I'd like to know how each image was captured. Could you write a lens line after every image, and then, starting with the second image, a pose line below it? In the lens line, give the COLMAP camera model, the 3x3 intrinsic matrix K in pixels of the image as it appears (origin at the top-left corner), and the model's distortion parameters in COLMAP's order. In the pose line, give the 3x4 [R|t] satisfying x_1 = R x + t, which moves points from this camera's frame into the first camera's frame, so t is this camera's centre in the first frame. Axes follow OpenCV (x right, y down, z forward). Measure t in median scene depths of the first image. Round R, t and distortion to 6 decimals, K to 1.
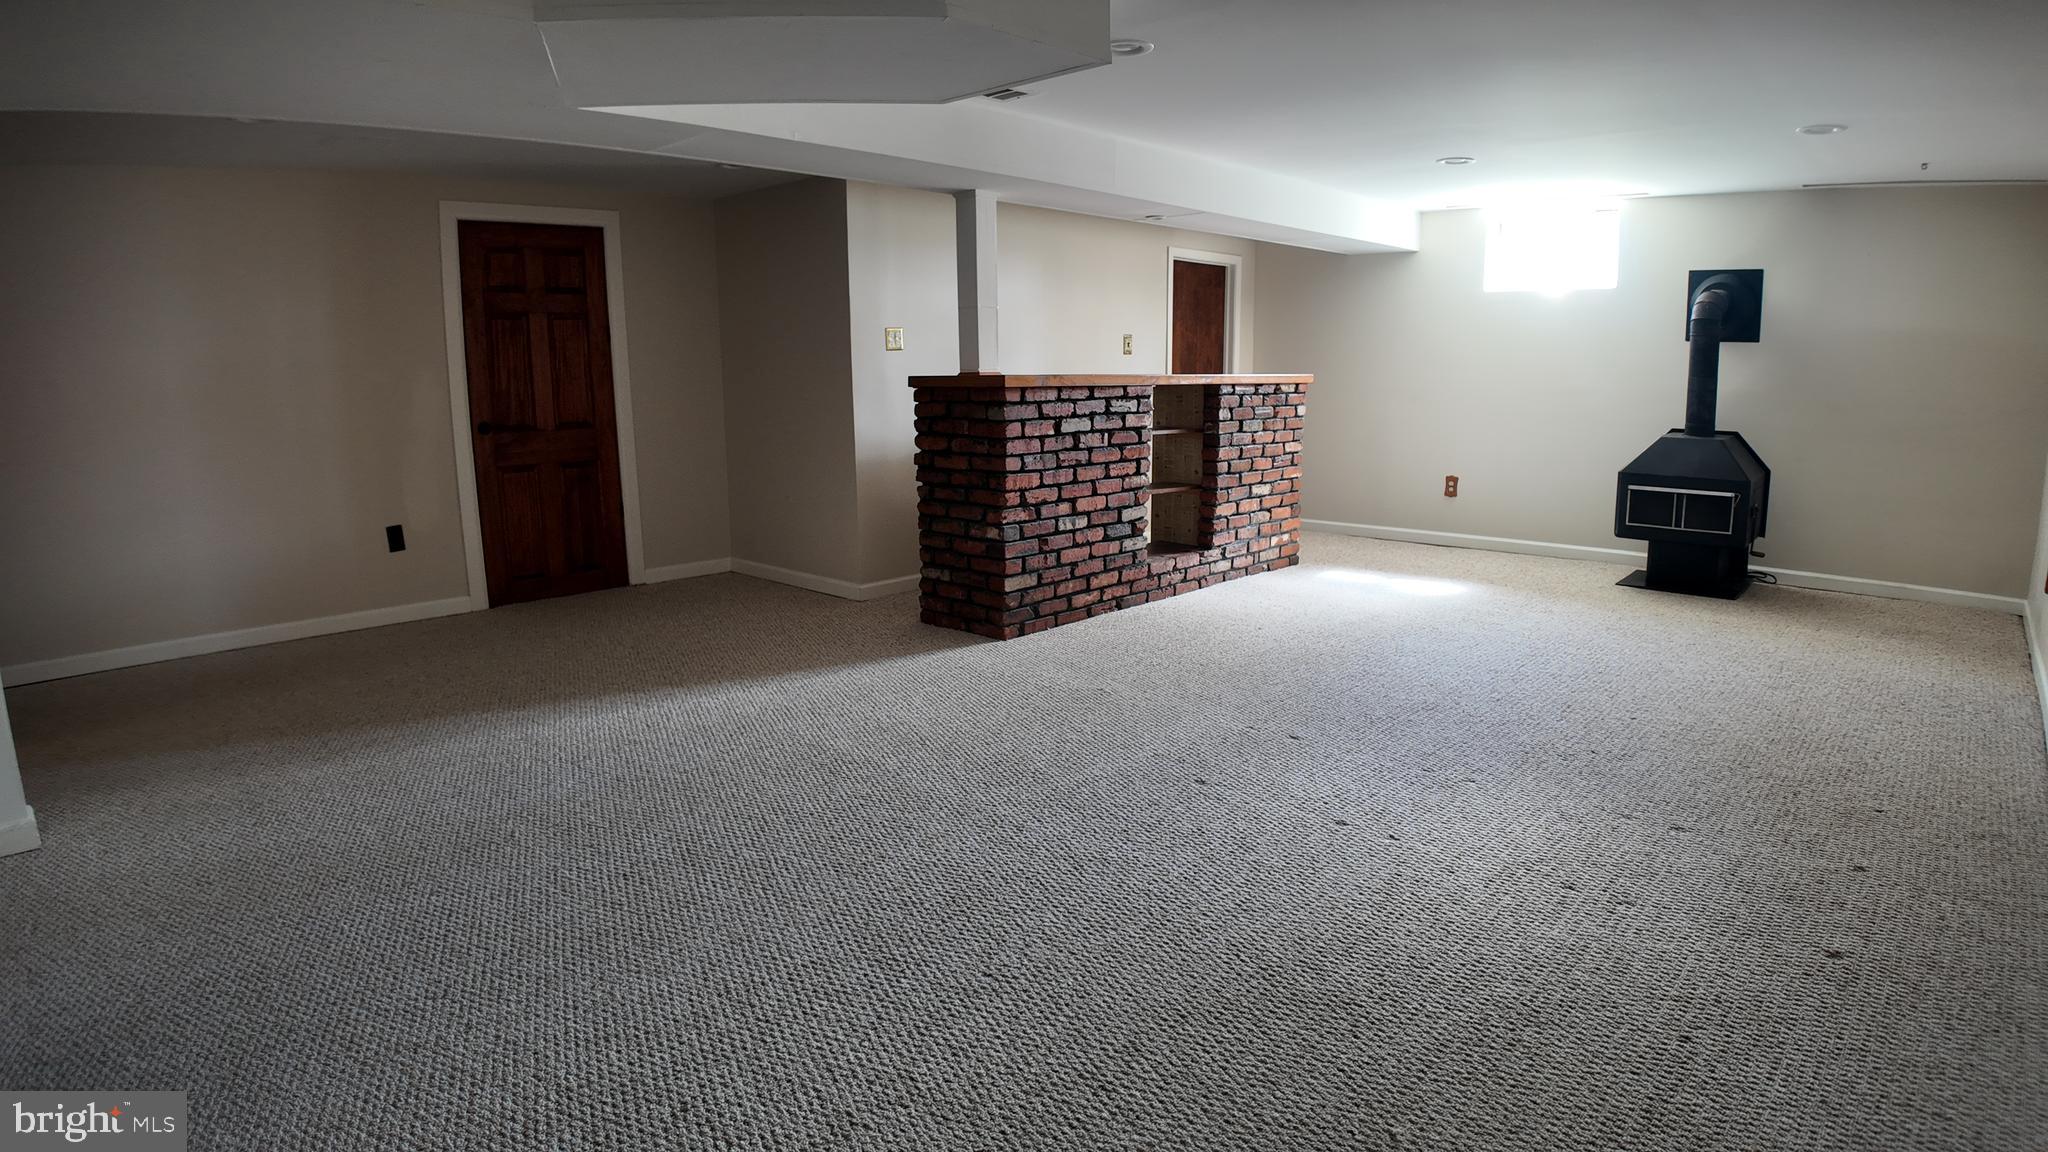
lens RADIAL K [[1107.1, 0, 1028.4], [0, 1107.1, 567.3], [0, 0, 1]] dist [-0.088234, -0.000334]
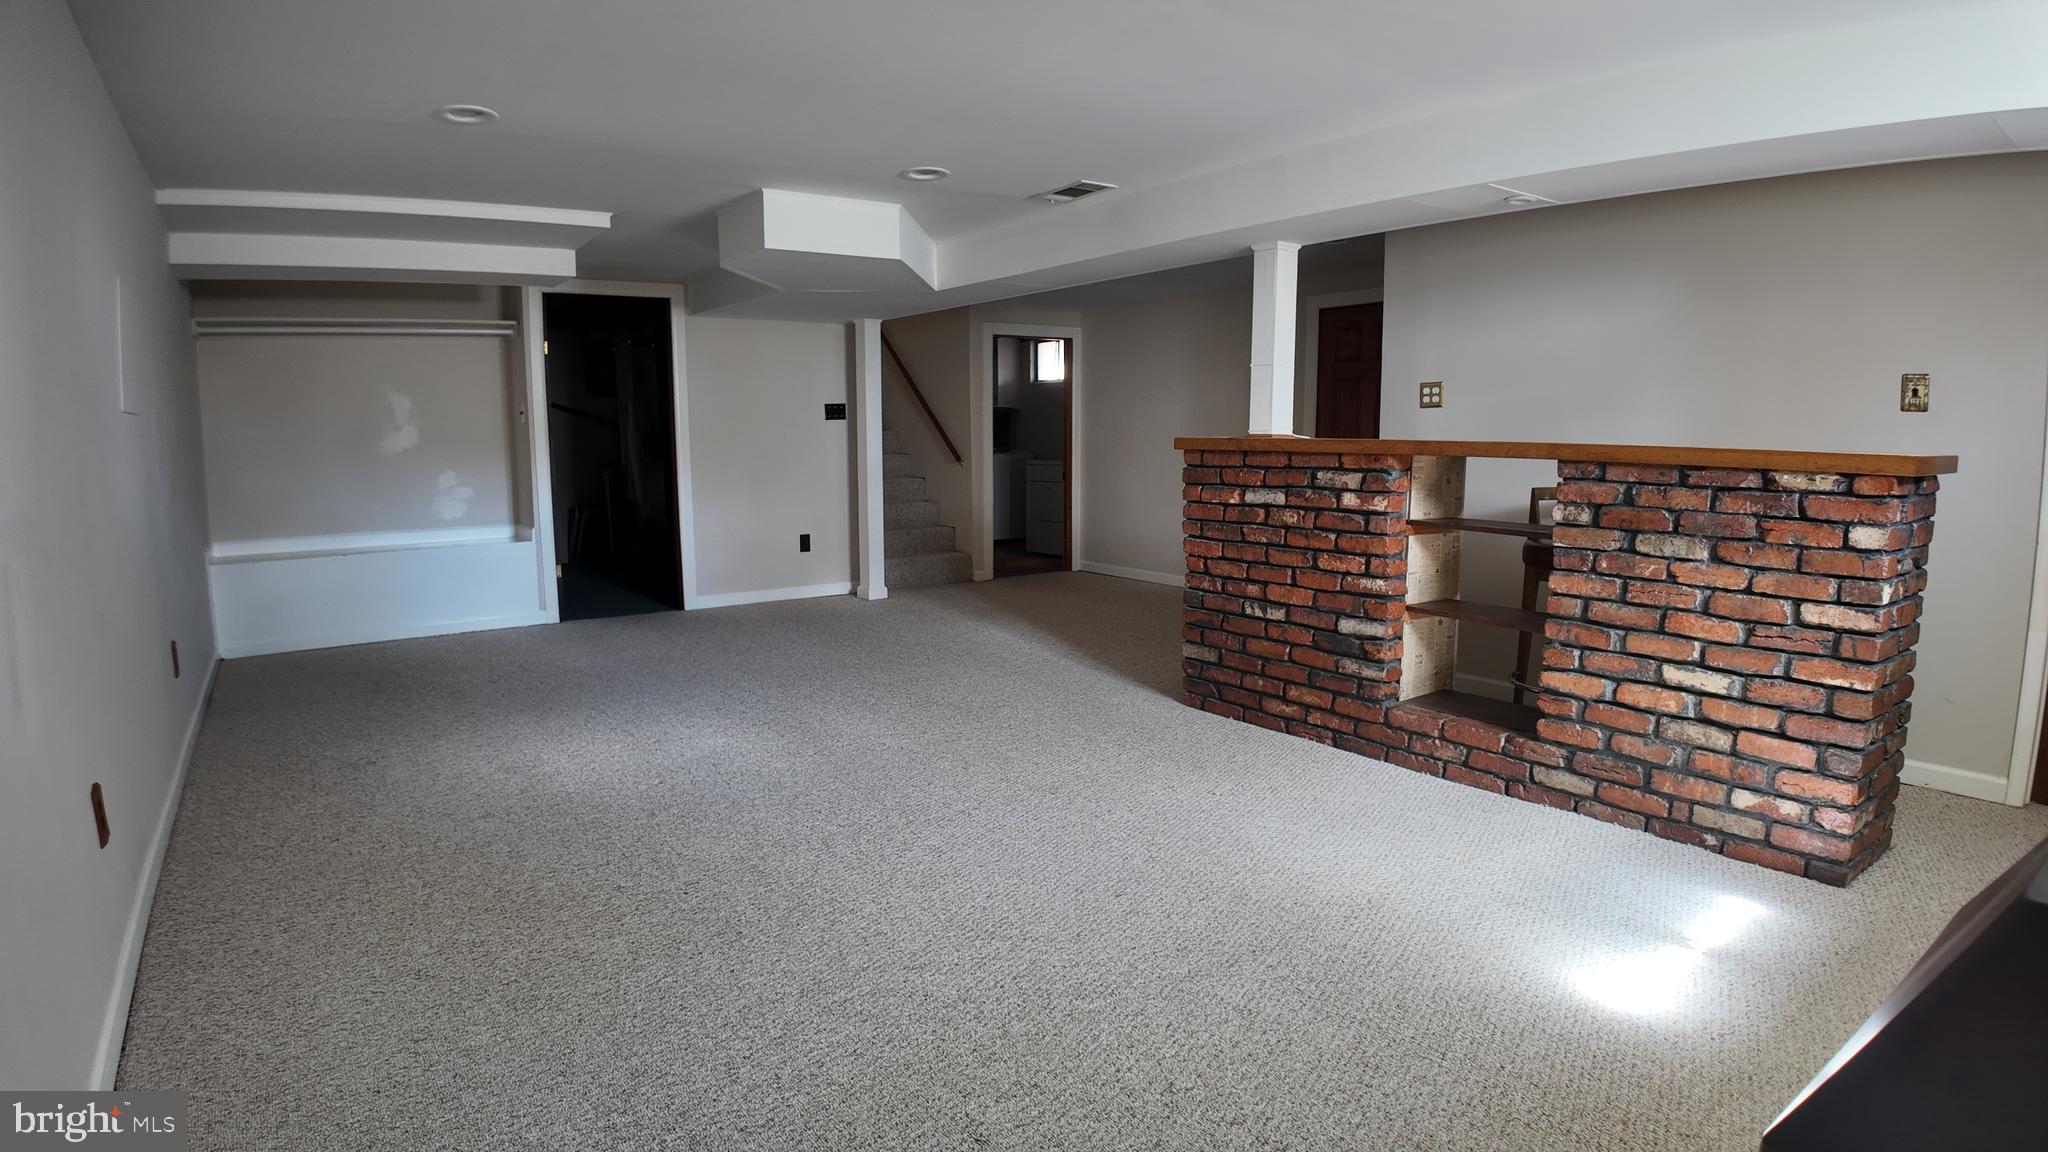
lens RADIAL K [[1107.1, 0, 1021.4], [0, 1107.1, 577.7], [0, 0, 1]] dist [-0.088234, -0.000334]
pose [[-0.195980, 0.138128, -0.970831, 0.886852], [-0.170010, 0.970251, 0.172365, -0.176973], [0.965758, 0.198831, -0.166666, 0.942448]]
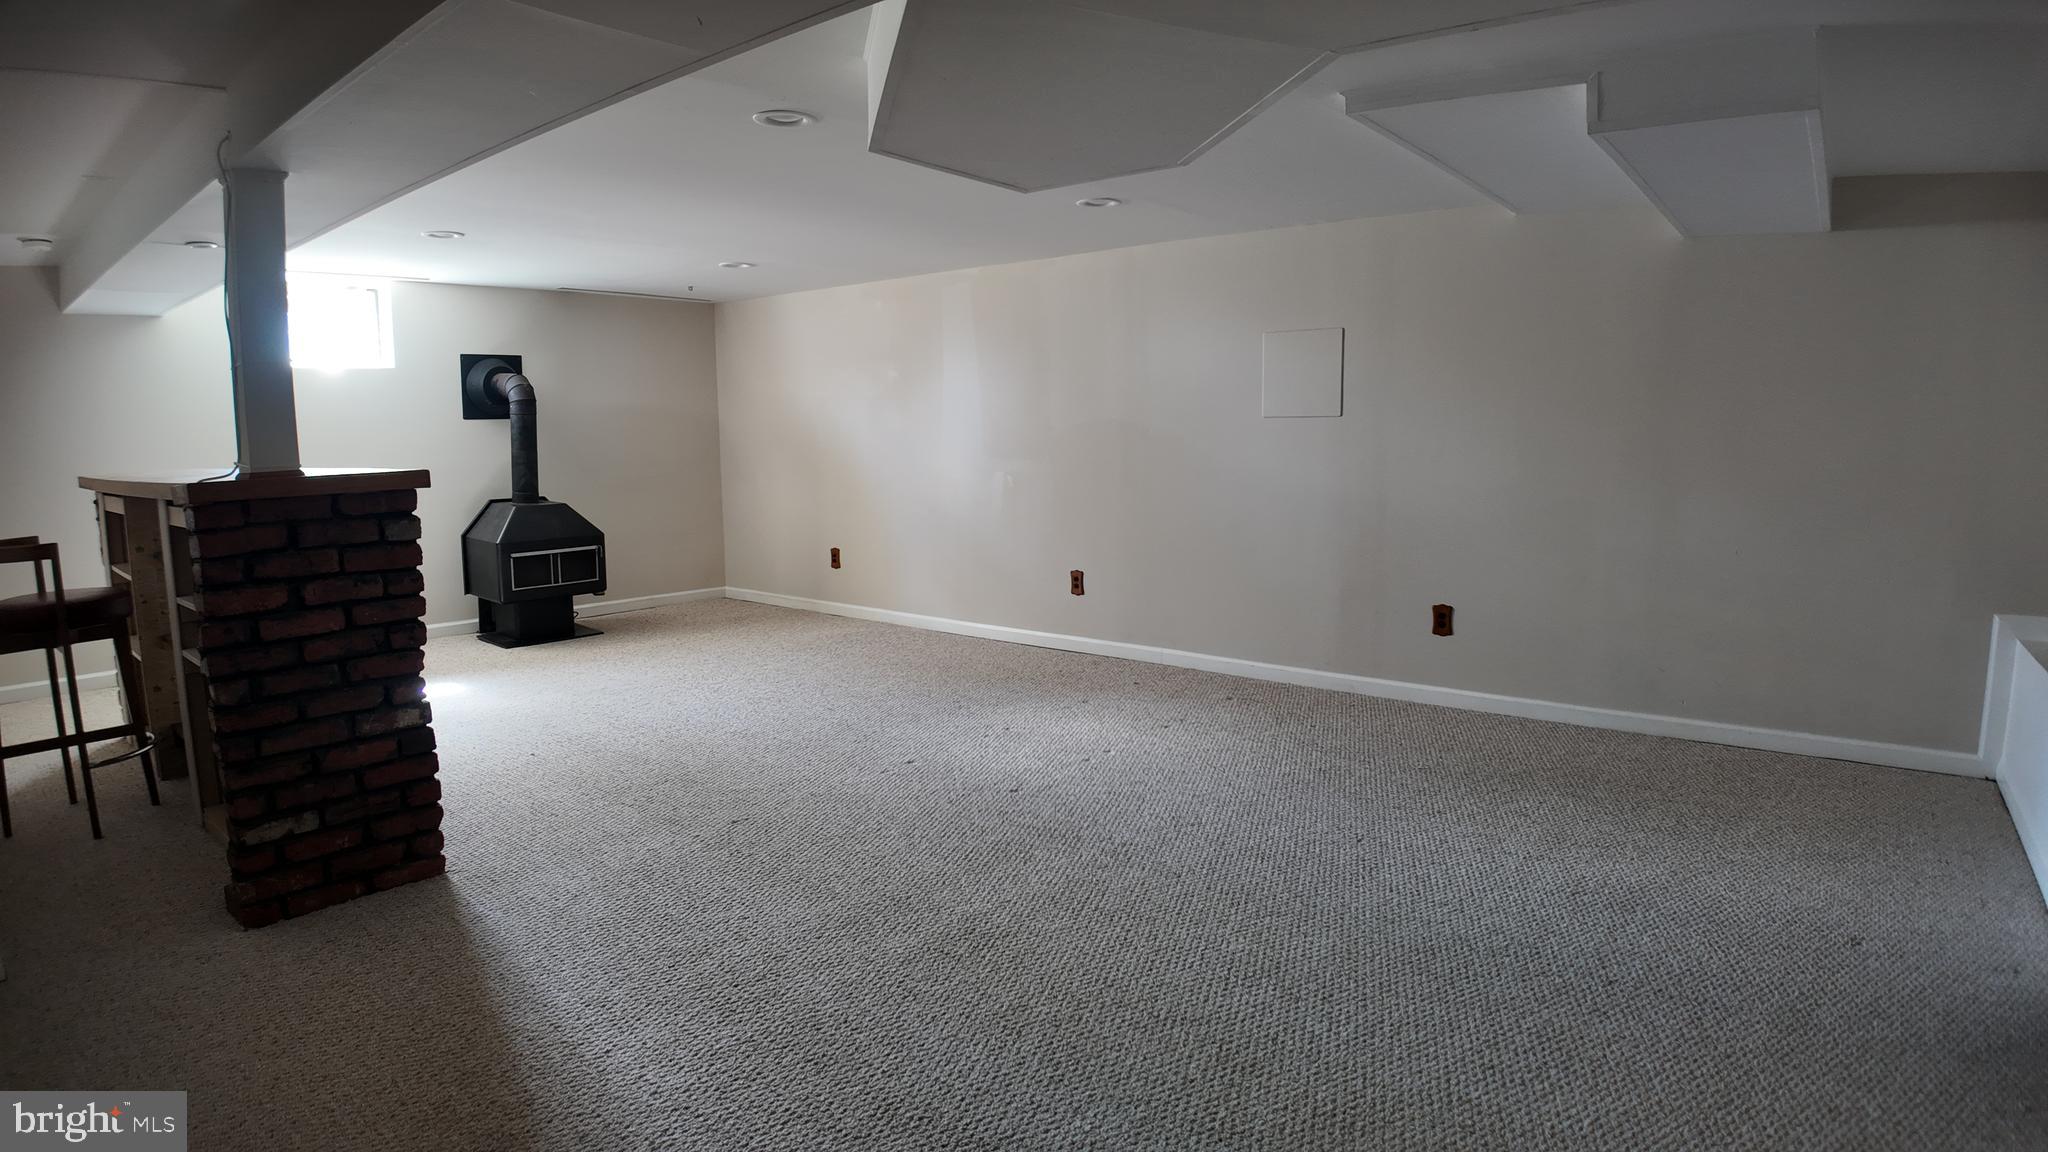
lens RADIAL K [[1107.1, 0, 1025.4], [0, 1107.1, 570.5], [0, 0, 1]] dist [-0.088234, -0.000334]
pose [[-0.088472, -0.119291, 0.988910, -0.599468], [0.184854, 0.973590, 0.133981, -0.117479], [-0.978776, 0.194657, -0.064084, 0.611106]]
